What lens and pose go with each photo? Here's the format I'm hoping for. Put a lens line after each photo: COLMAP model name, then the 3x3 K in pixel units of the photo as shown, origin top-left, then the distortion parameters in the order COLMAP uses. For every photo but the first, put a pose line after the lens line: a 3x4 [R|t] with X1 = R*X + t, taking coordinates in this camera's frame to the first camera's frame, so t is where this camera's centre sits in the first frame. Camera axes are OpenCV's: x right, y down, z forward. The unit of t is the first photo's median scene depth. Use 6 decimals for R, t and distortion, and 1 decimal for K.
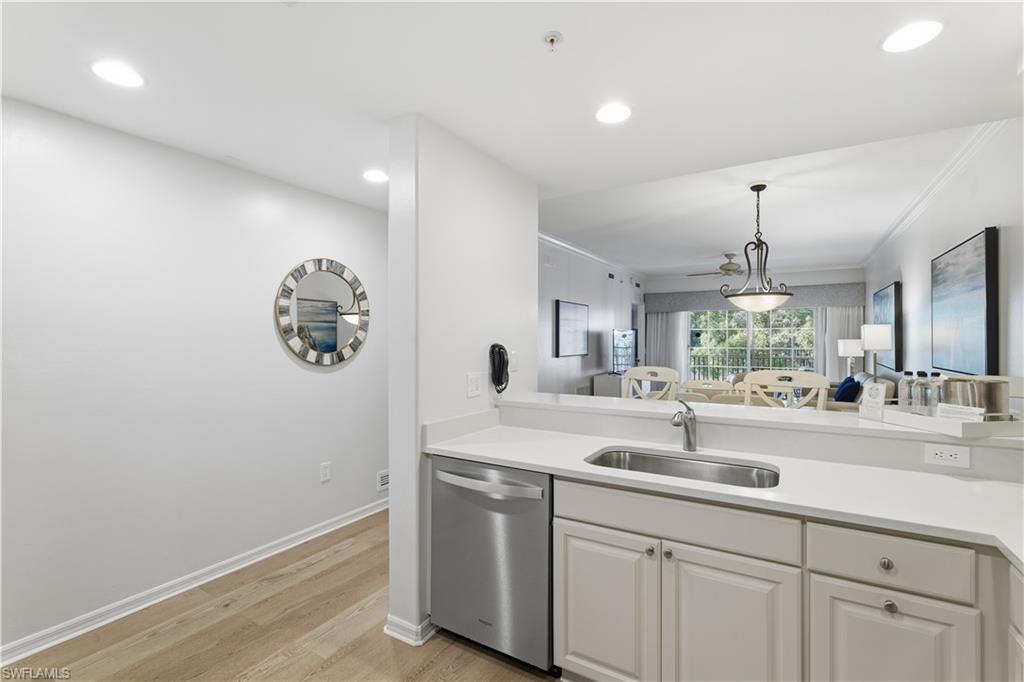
lens RADIAL K [[462.3, 0, 514.7], [0, 462.3, 340.4], [0, 0, 1]] dist [-0.004612, 0.000462]
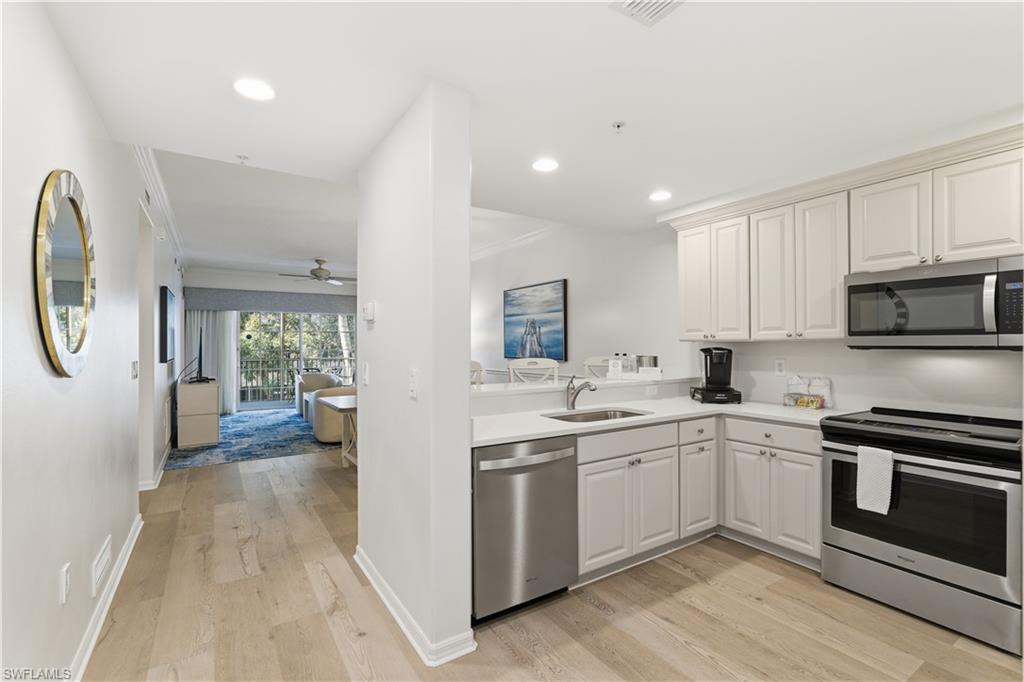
lens RADIAL K [[464.0, 0, 514.1], [0, 464.0, 344.4], [0, 0, 1]] dist [-0.008290, 0.001664]
pose [[0.432772, 0.001235, 0.901502, -0.635889], [0.001351, 0.999997, -0.002018, 0.018758], [-0.901502, 0.002092, 0.432769, 0.310027]]
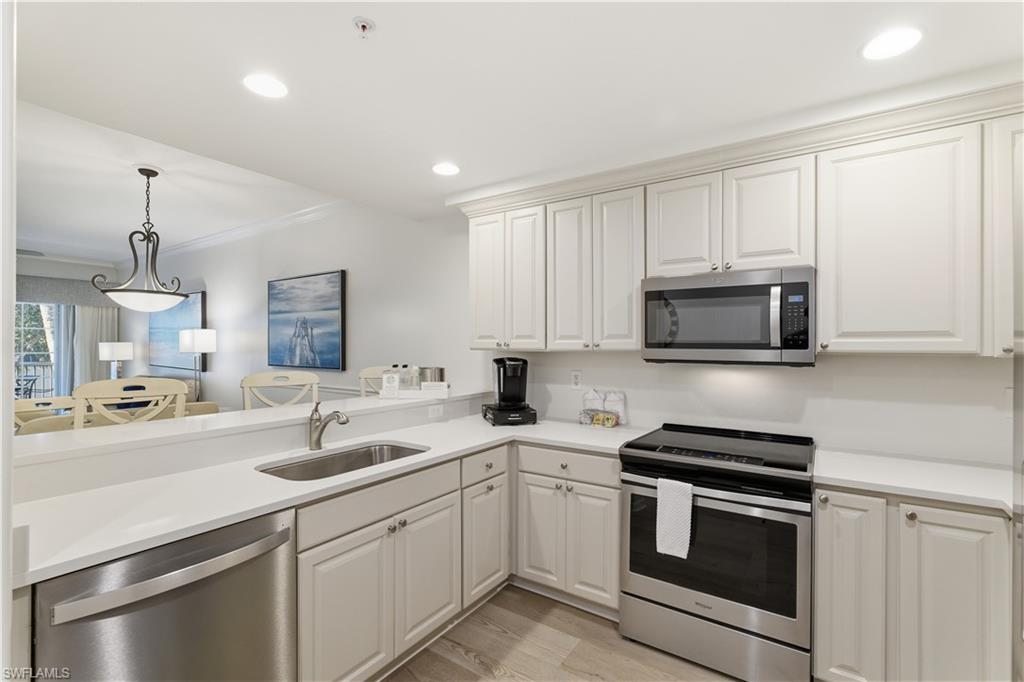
lens RADIAL K [[464.0, 0, 514.1], [0, 464.0, 344.4], [0, 0, 1]] dist [-0.008290, 0.001664]
pose [[0.051053, 0.000535, 0.998696, -0.391790], [-0.003020, 0.999995, -0.000381, -0.000916], [-0.998691, -0.002997, 0.051054, 0.299121]]
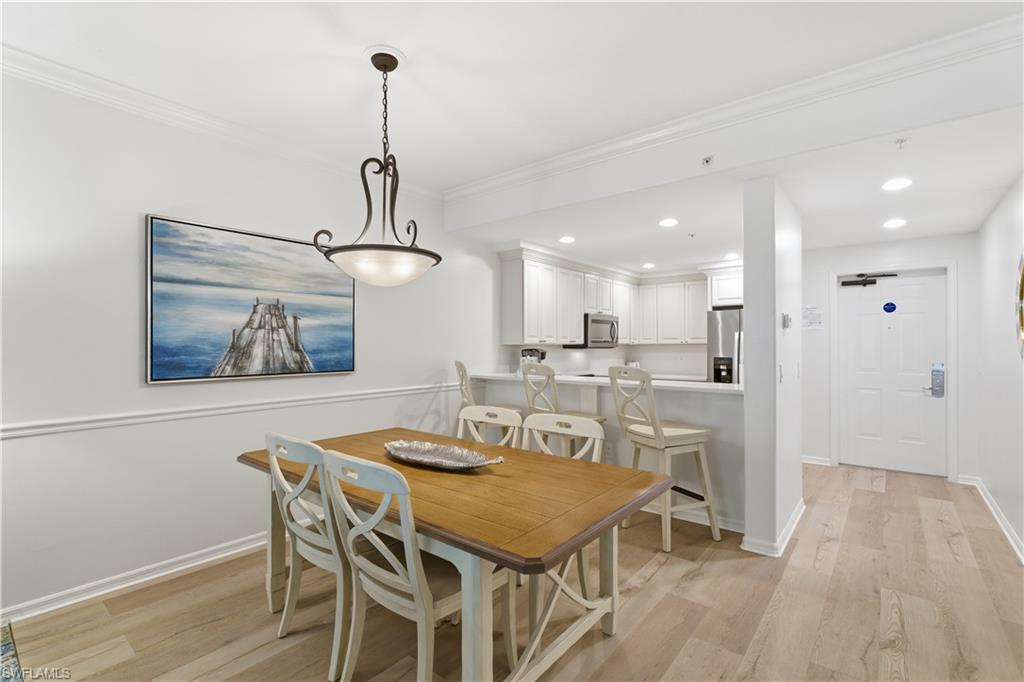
lens RADIAL K [[464.0, 0, 514.1], [0, 464.0, 344.4], [0, 0, 1]] dist [-0.008290, 0.001664]
pose [[-0.990376, 0.001502, 0.138396, 0.358875], [0.001618, 0.999998, 0.000726, 0.008710], [-0.138395, 0.000943, -0.990377, 1.841495]]
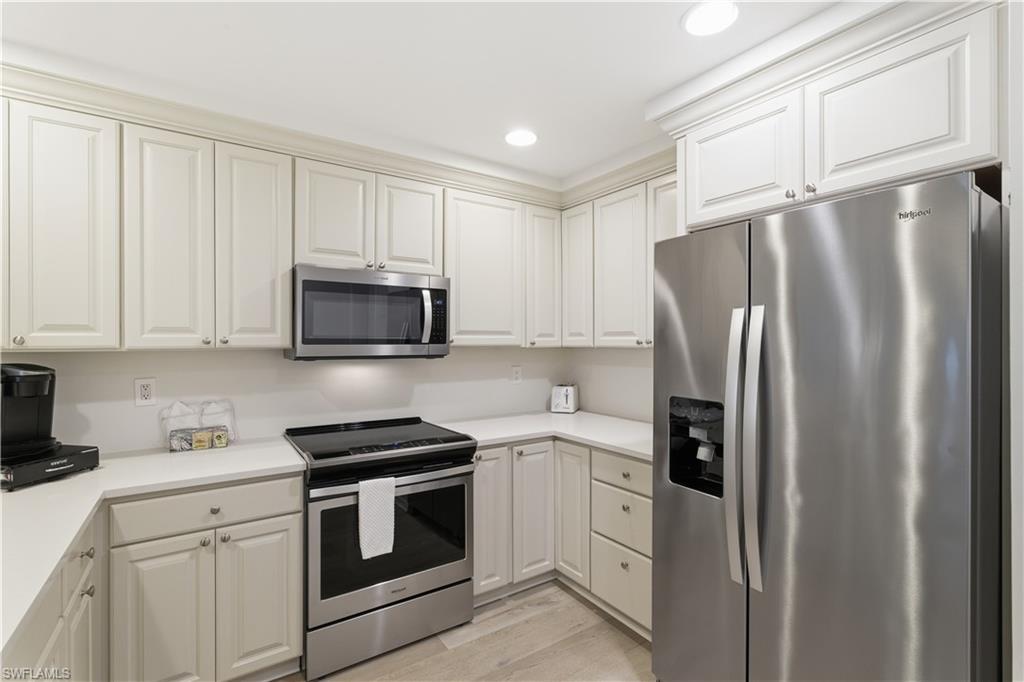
lens RADIAL K [[462.3, 0, 514.7], [0, 462.3, 340.4], [0, 0, 1]] dist [-0.004612, 0.000462]
pose [[-0.905479, -0.001034, 0.424390, -0.195695], [-0.001009, 0.999999, 0.000283, -0.001809], [-0.424390, -0.000172, -0.905480, 0.570554]]
